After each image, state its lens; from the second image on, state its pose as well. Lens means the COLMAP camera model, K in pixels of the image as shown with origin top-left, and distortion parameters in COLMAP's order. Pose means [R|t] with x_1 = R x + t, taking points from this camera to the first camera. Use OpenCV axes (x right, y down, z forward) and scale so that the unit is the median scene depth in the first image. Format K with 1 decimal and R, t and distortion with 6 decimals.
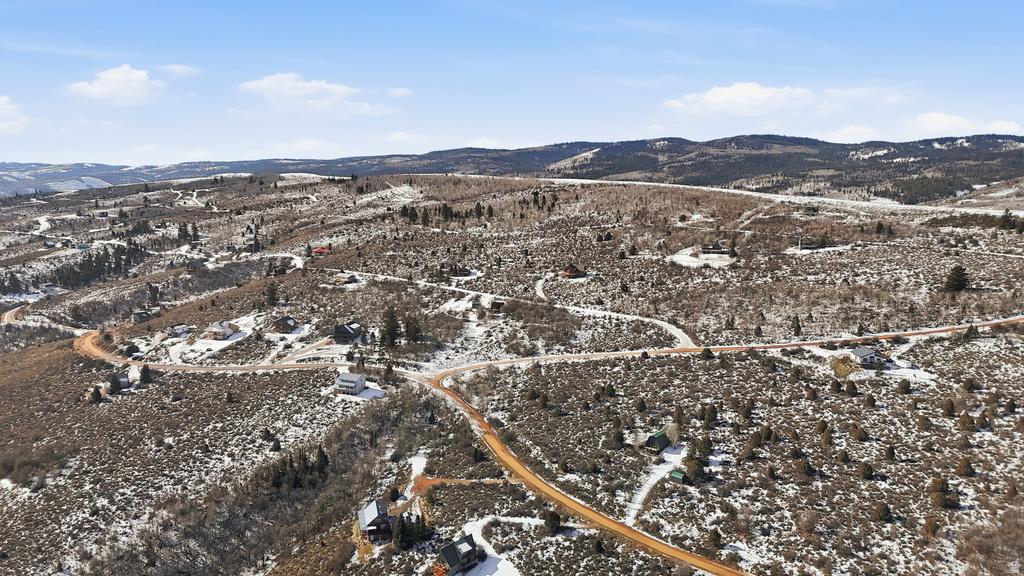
lens RADIAL K [[745.7, 0, 508.8], [0, 745.7, 286.6], [0, 0, 1]] dist [0.114779, -0.126902]
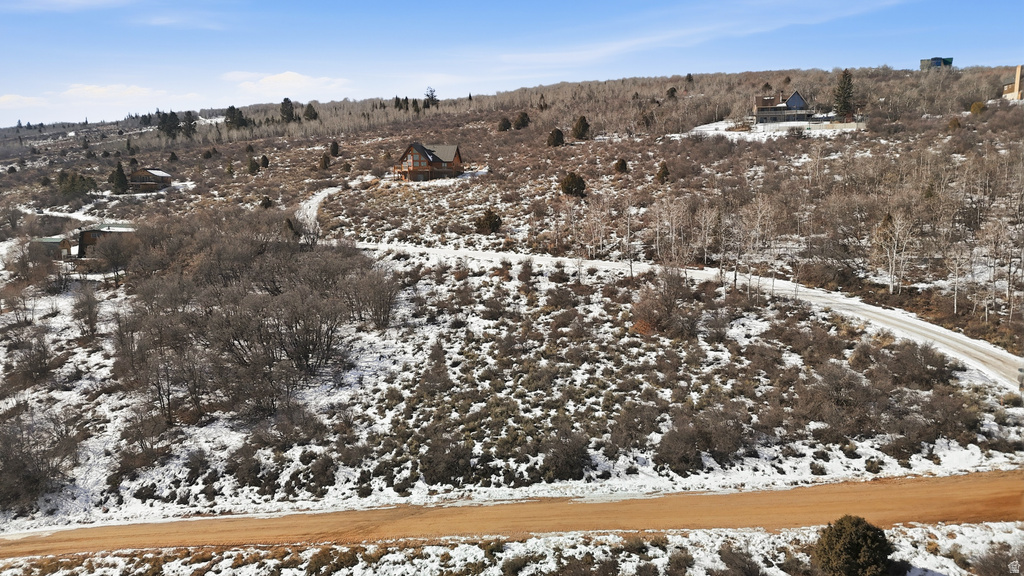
lens RADIAL K [[748.8, 0, 510.6], [0, 748.8, 287.2], [0, 0, 1]] dist [0.088784, -0.089841]
pose [[0.994092, -0.019123, 0.106842, 0.099299], [0.018702, 0.999813, 0.004943, 0.042636], [-0.106916, -0.002916, 0.994264, 0.724600]]
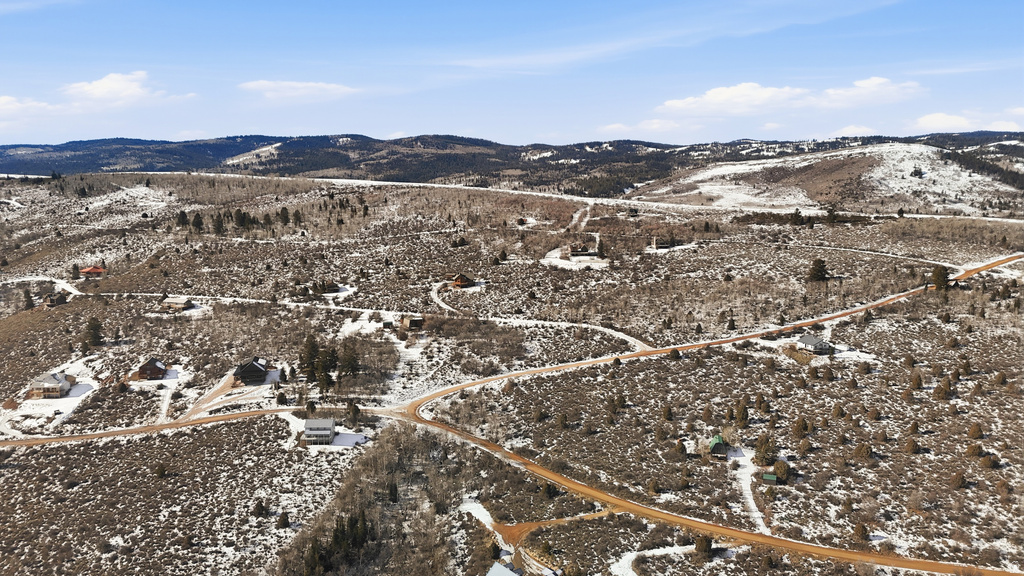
lens RADIAL K [[745.7, 0, 508.8], [0, 745.7, 286.6], [0, 0, 1]] dist [0.114779, -0.126902]
pose [[0.908709, -0.062237, 0.412764, -0.293237], [0.060141, 0.998026, 0.018082, -0.029989], [-0.413075, 0.008393, 0.910658, 0.109501]]
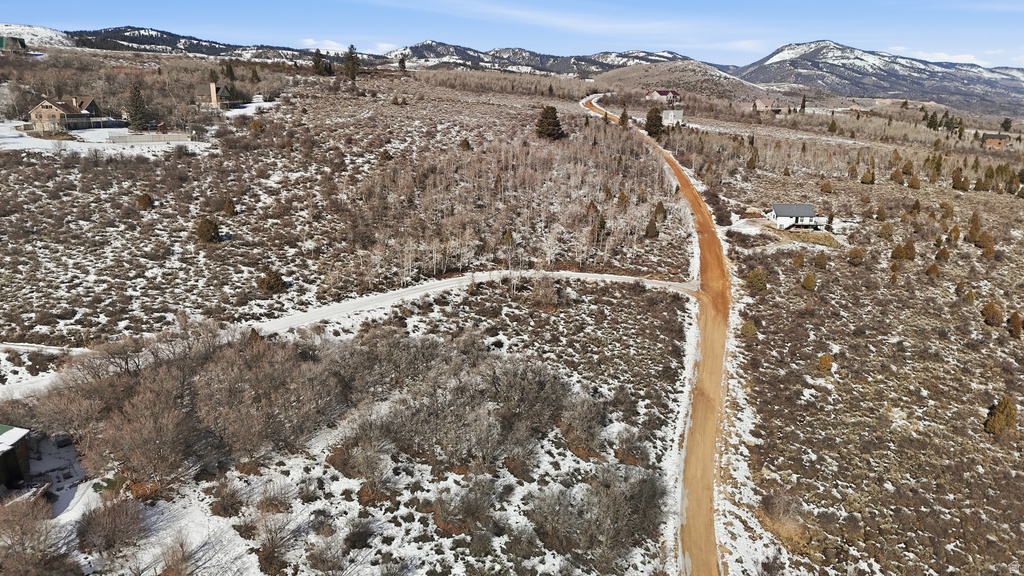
lens RADIAL K [[748.8, 0, 510.6], [0, 748.8, 287.2], [0, 0, 1]] dist [0.088784, -0.089841]
pose [[0.009614, -0.254164, 0.967113, -0.166999], [0.133410, 0.958838, 0.250663, -0.040322], [-0.991014, 0.126612, 0.043126, 0.890970]]
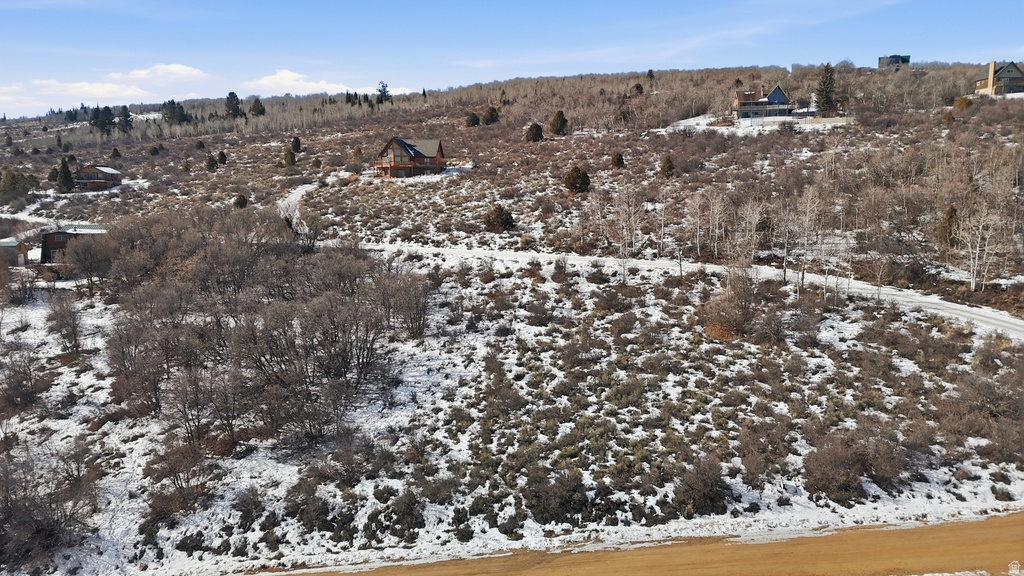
lens RADIAL K [[748.8, 0, 510.6], [0, 748.8, 287.2], [0, 0, 1]] dist [0.088784, -0.089841]
pose [[0.981710, -0.034542, 0.187222, 0.076133], [0.033529, 0.999401, 0.008577, 0.041109], [-0.187406, -0.002142, 0.982280, 0.745080]]
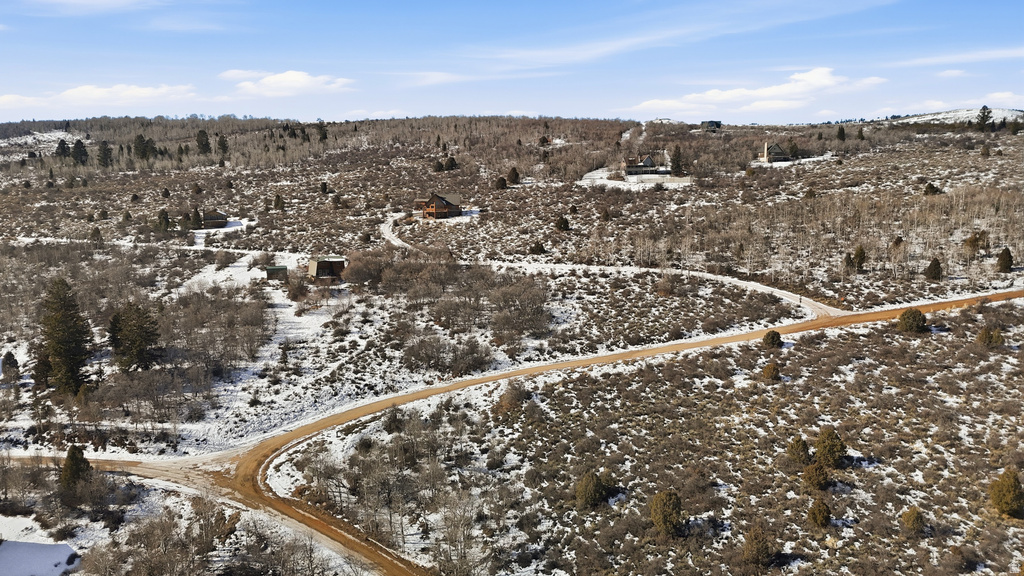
lens RADIAL K [[748.8, 0, 510.6], [0, 748.8, 287.2], [0, 0, 1]] dist [0.088784, -0.089841]
pose [[0.920900, -0.067186, 0.383966, -0.092736], [0.064419, 0.997721, 0.020080, 0.035391], [-0.384440, 0.006243, 0.923129, 0.534721]]
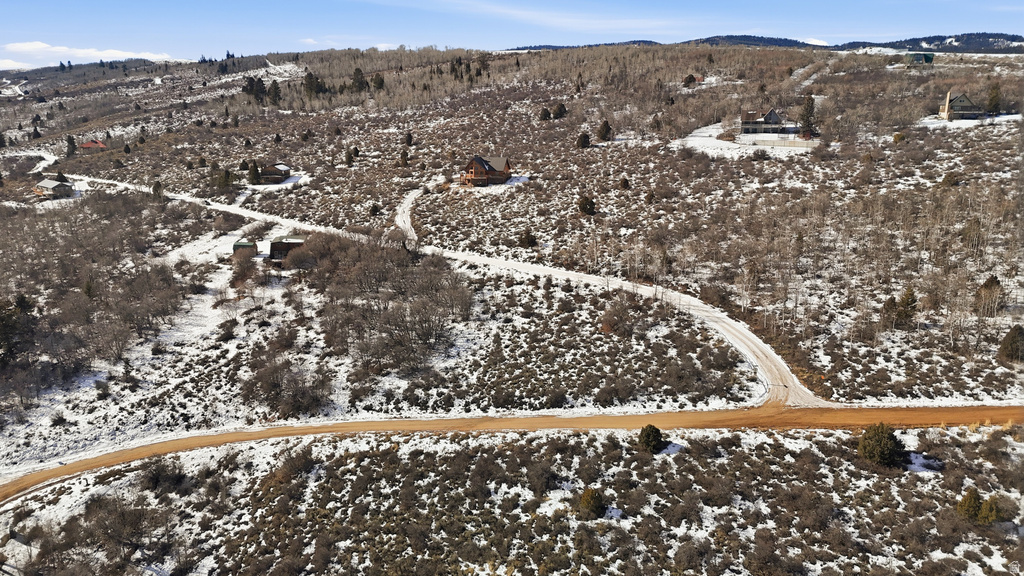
lens RADIAL K [[748.8, 0, 510.6], [0, 748.8, 287.2], [0, 0, 1]] dist [0.088784, -0.089841]
pose [[0.998874, -0.014344, 0.045226, 0.092215], [0.009229, 0.993739, 0.111341, 0.000105], [-0.046540, -0.110798, 0.992753, 0.578228]]
